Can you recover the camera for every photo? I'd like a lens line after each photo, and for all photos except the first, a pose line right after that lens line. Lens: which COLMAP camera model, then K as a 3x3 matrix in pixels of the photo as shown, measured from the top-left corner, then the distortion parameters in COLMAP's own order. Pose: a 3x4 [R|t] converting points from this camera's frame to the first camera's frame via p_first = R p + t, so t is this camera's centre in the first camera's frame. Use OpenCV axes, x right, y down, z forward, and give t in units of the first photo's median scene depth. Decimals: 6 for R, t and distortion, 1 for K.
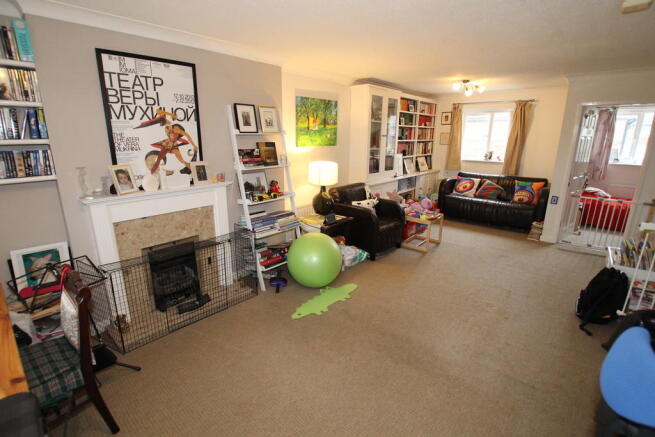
lens RADIAL K [[307.4, 0, 326.1], [0, 307.4, 215.3], [0, 0, 1]] dist [-0.005780, -0.000812]
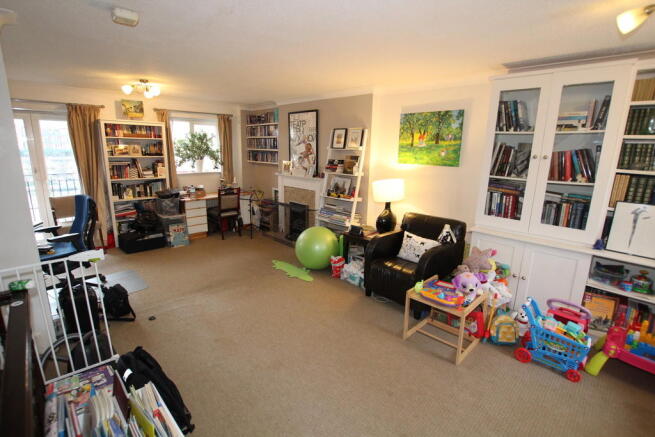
lens RADIAL K [[307.4, 0, 326.8], [0, 307.4, 217.1], [0, 0, 1]] dist [-0.005780, -0.000812]
pose [[-0.079946, 0.222338, -0.971686, 0.954571], [-0.270376, 0.933425, 0.235828, -0.232441], [0.959430, 0.281574, -0.014509, 0.839868]]
